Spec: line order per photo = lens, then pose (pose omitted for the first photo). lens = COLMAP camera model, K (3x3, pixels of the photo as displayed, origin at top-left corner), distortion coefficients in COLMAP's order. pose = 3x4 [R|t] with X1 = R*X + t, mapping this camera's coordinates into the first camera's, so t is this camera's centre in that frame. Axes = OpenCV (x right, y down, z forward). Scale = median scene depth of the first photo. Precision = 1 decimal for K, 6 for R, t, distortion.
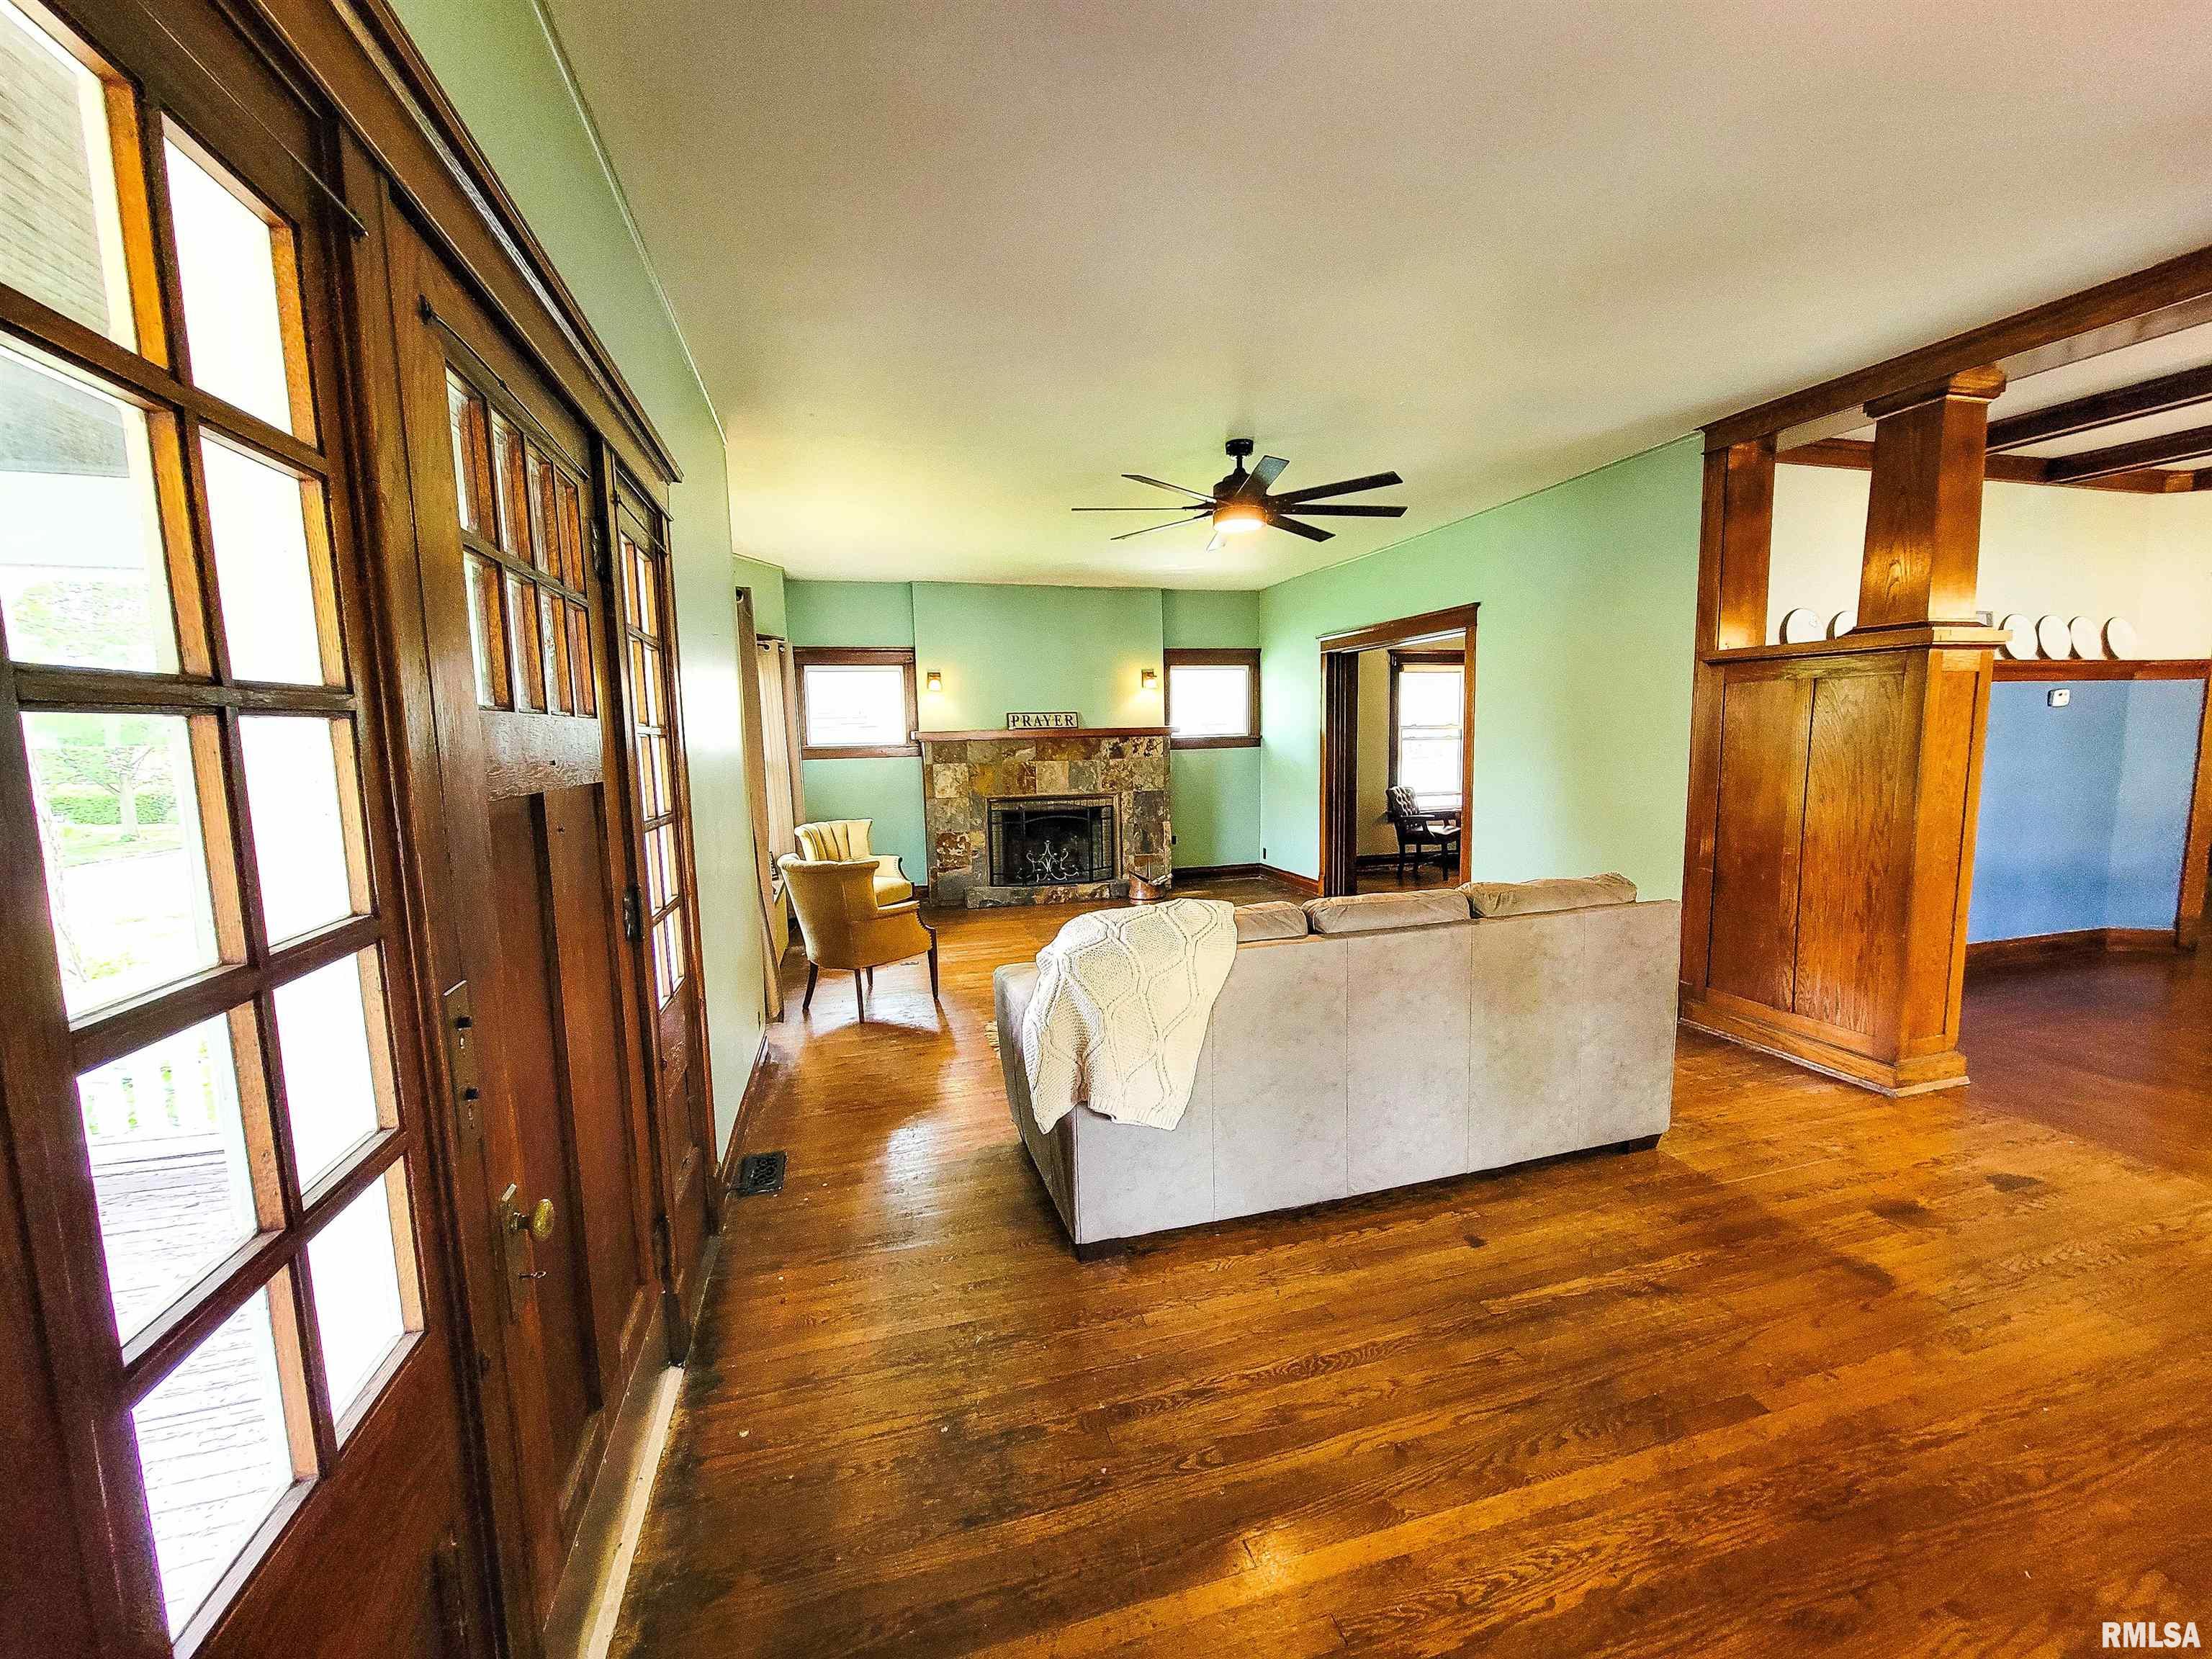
lens RADIAL K [[927.9, 0, 1108.4], [0, 927.9, 846.0], [0, 0, 1]] dist [-0.001748, -0.000003]
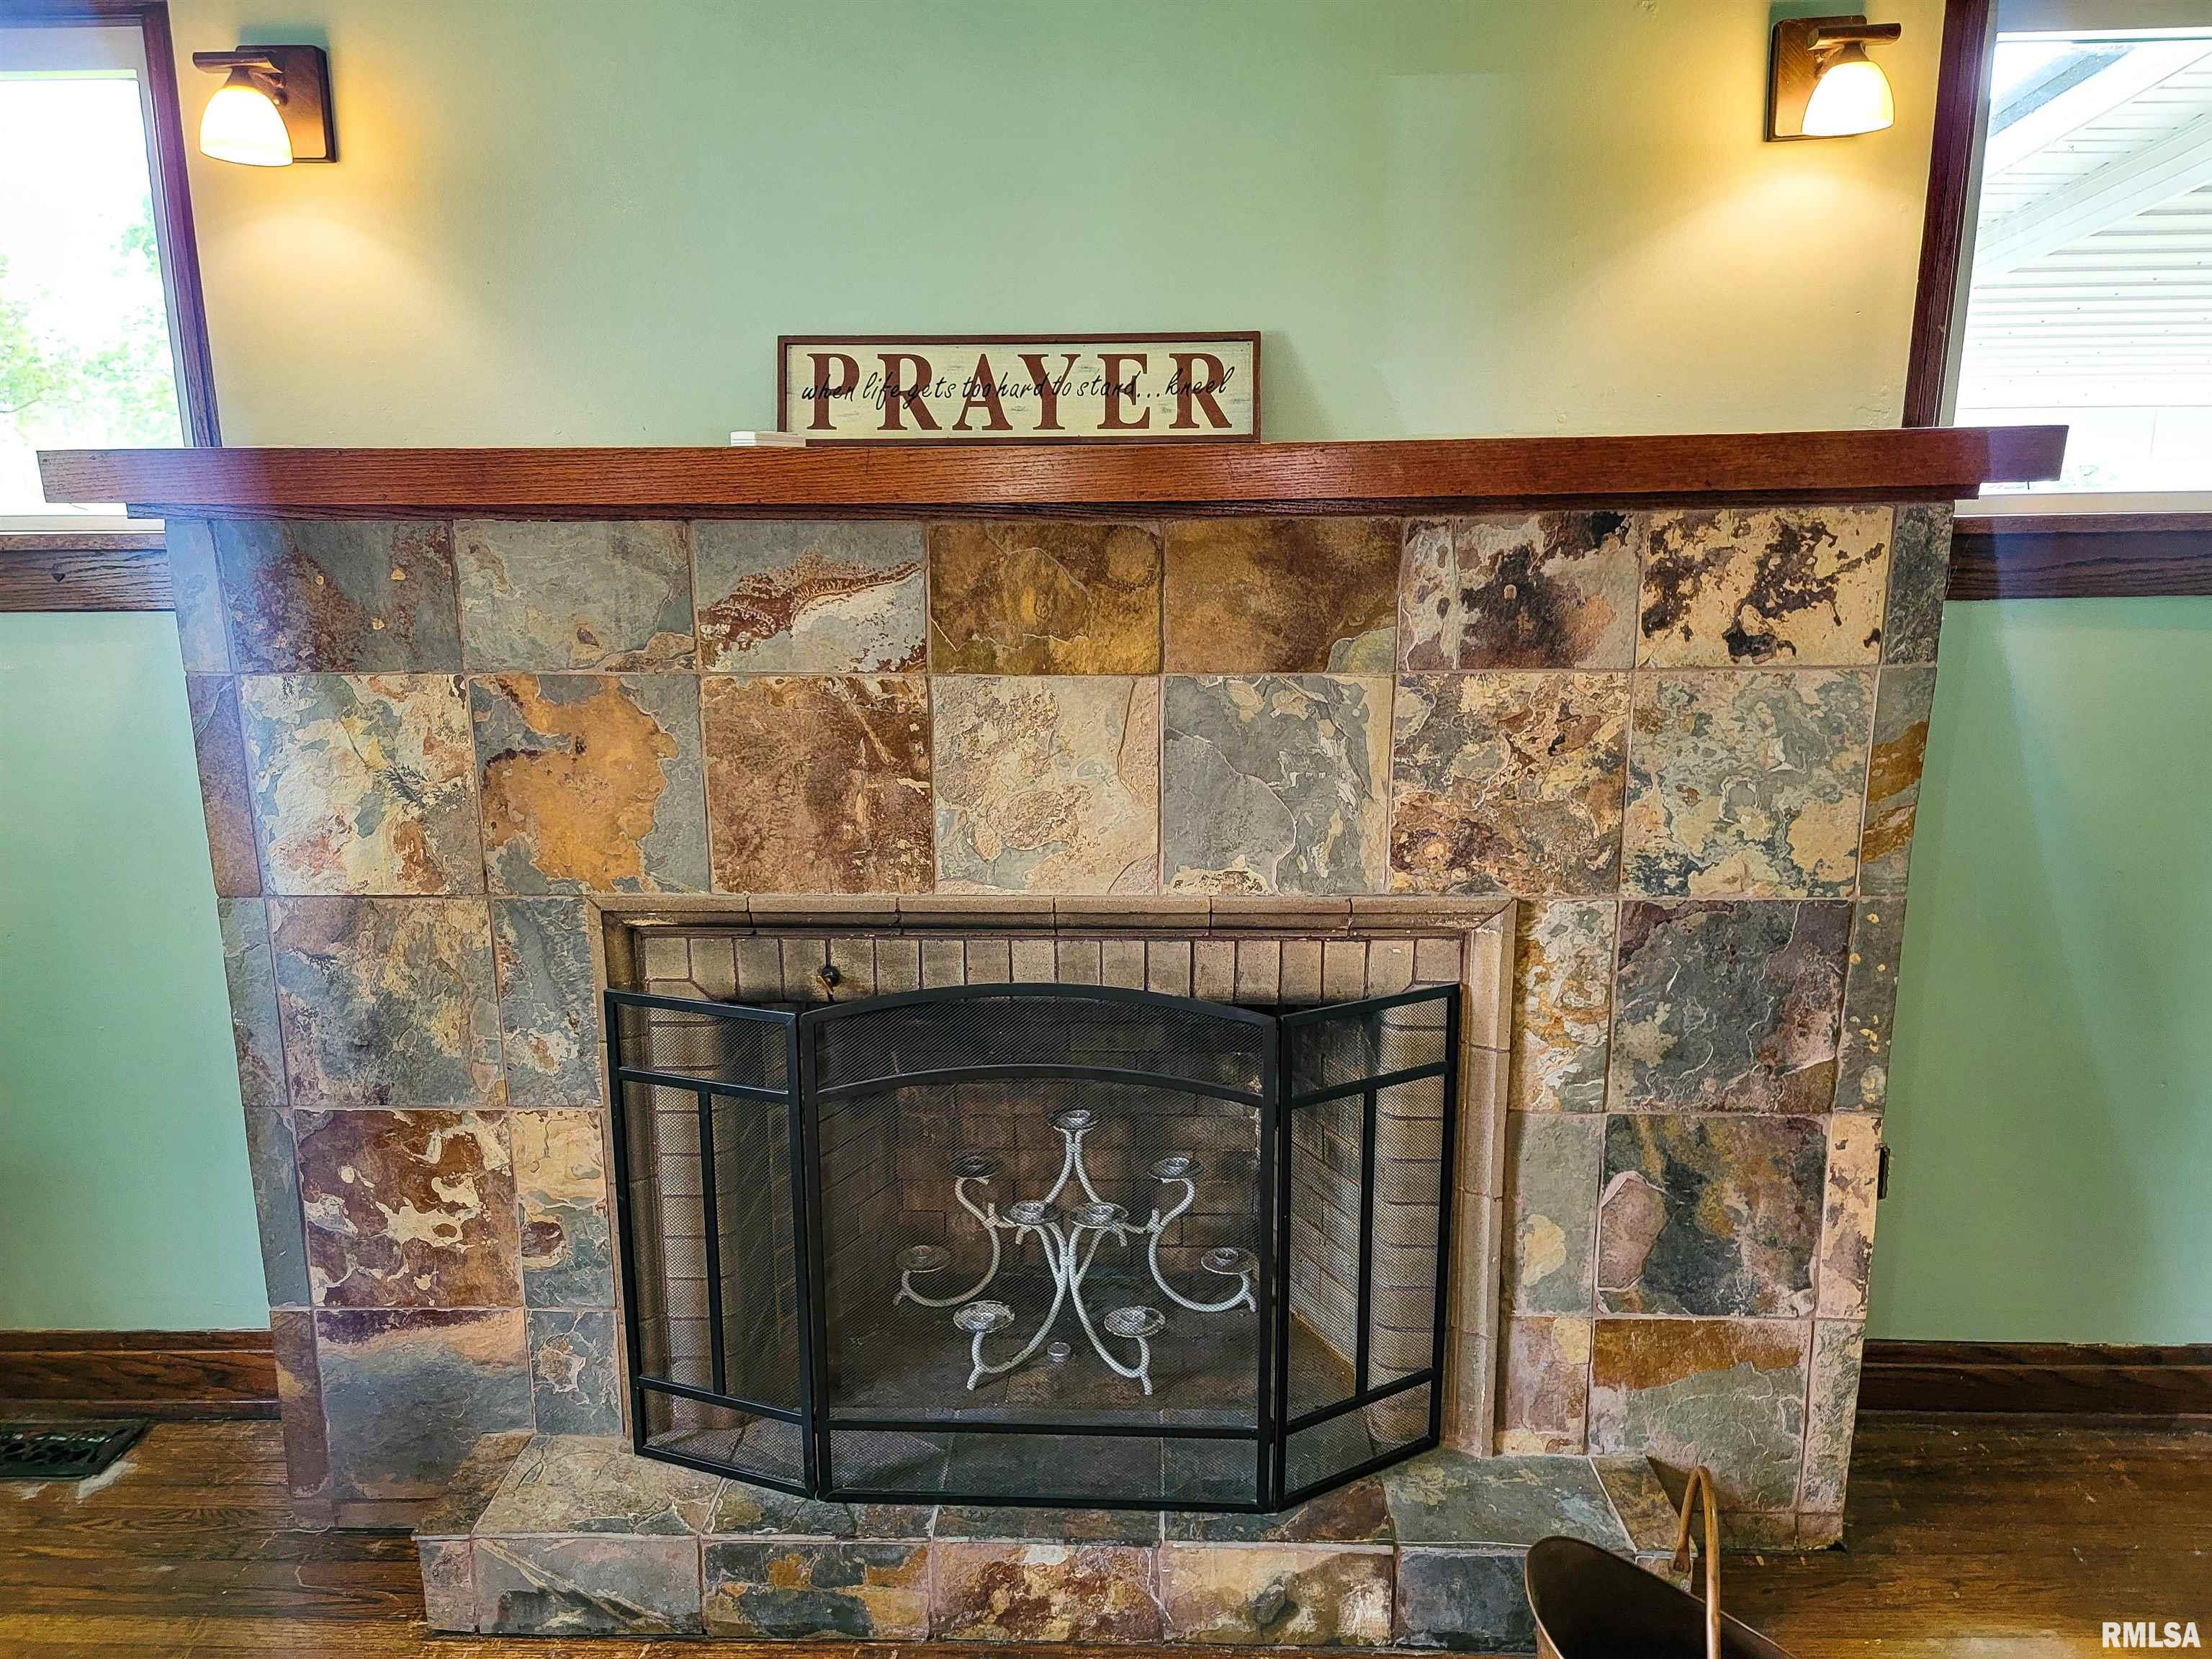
lens RADIAL K [[1551.7, 0, 1104.2], [0, 1551.7, 832.7], [0, 0, 1]] dist [0.079187, 0.000717]
pose [[0.953891, 0.078270, -0.289769, 0.020155], [-0.046072, 0.992142, 0.116323, -0.094565], [0.296596, -0.097609, 0.950002, 0.758610]]
